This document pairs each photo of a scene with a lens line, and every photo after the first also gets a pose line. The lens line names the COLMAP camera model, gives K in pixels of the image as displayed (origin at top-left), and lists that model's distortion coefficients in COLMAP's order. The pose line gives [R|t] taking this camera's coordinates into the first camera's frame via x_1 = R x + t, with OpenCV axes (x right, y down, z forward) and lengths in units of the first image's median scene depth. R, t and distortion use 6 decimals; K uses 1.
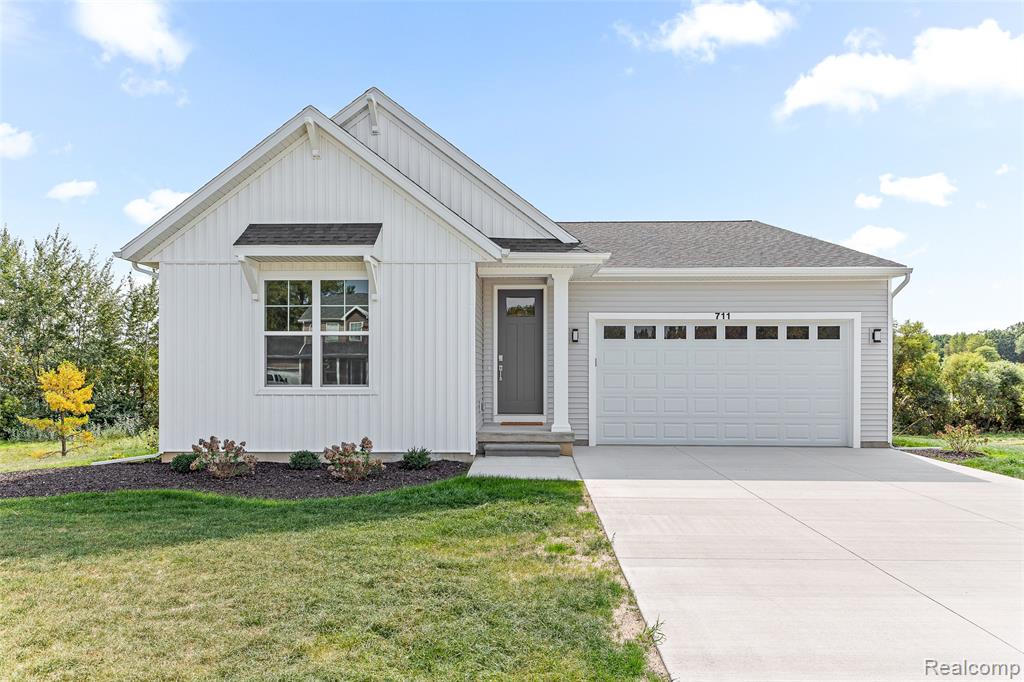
lens RADIAL K [[664.9, 0, 514.7], [0, 664.9, 373.2], [0, 0, 1]] dist [0.005932, 0.000399]
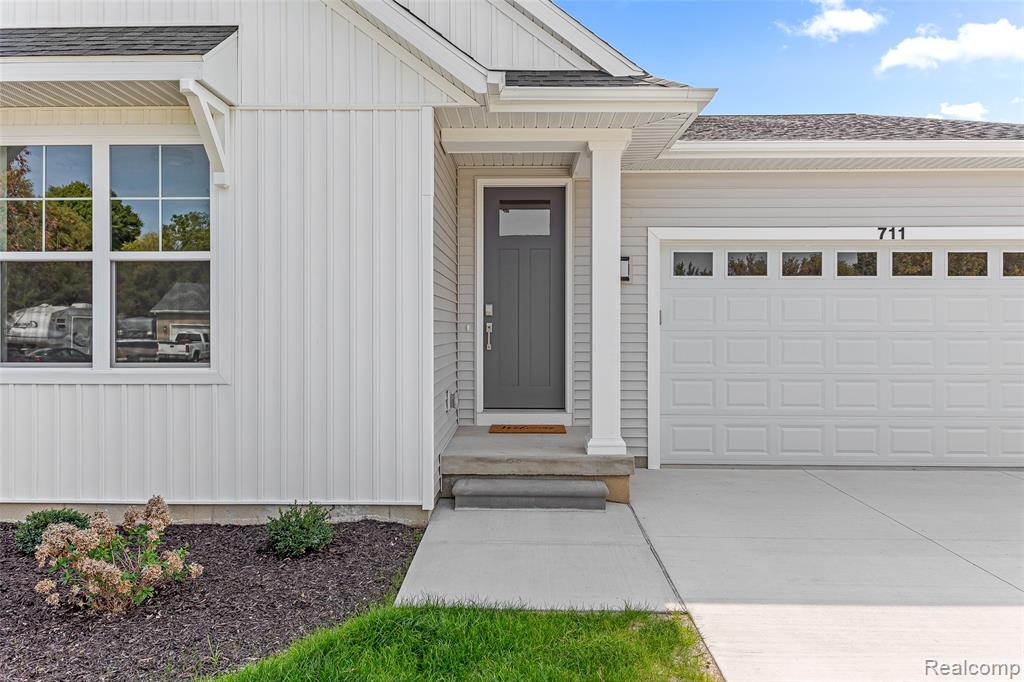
lens RADIAL K [[706.5, 0, 510.7], [0, 706.5, 333.4], [0, 0, 1]] dist [0.014530, 0.003511]
pose [[0.999998, -0.000026, -0.002127, -0.001946], [0.000031, 0.999997, 0.002366, -0.004883], [0.002127, -0.002366, 0.999995, 0.448632]]
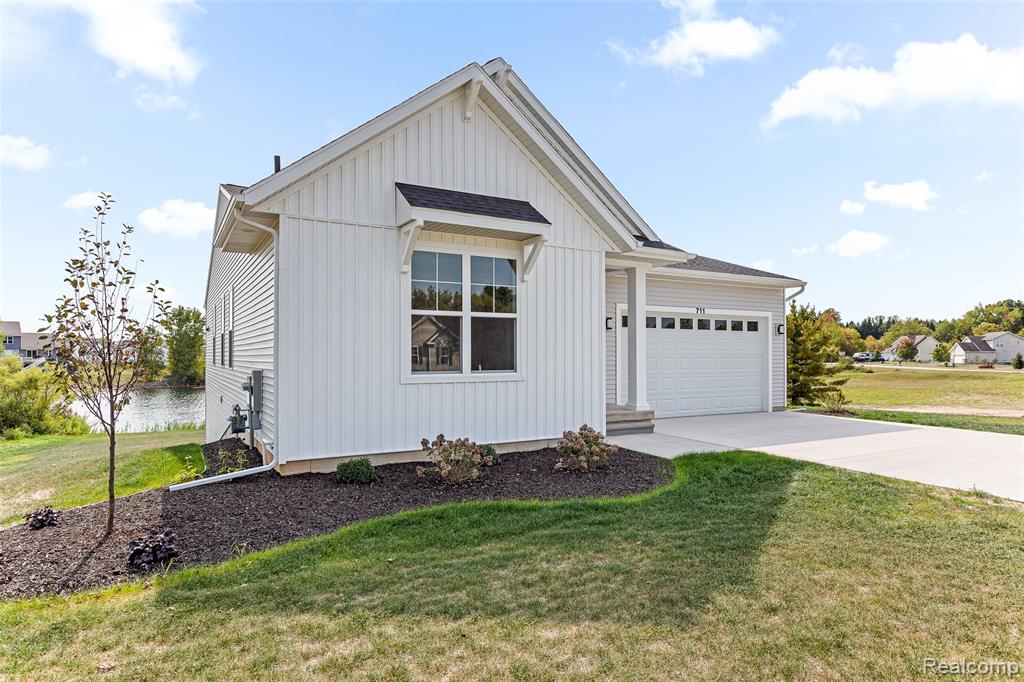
lens RADIAL K [[598.8, 0, 511.9], [0, 598.8, 357.2], [0, 0, 1]] dist [-0.004056, -0.000025]
pose [[0.856936, -0.003134, 0.515413, -0.611342], [0.004230, 0.999991, -0.000953, -0.000202], [-0.515406, 0.002997, 0.856941, 0.249915]]
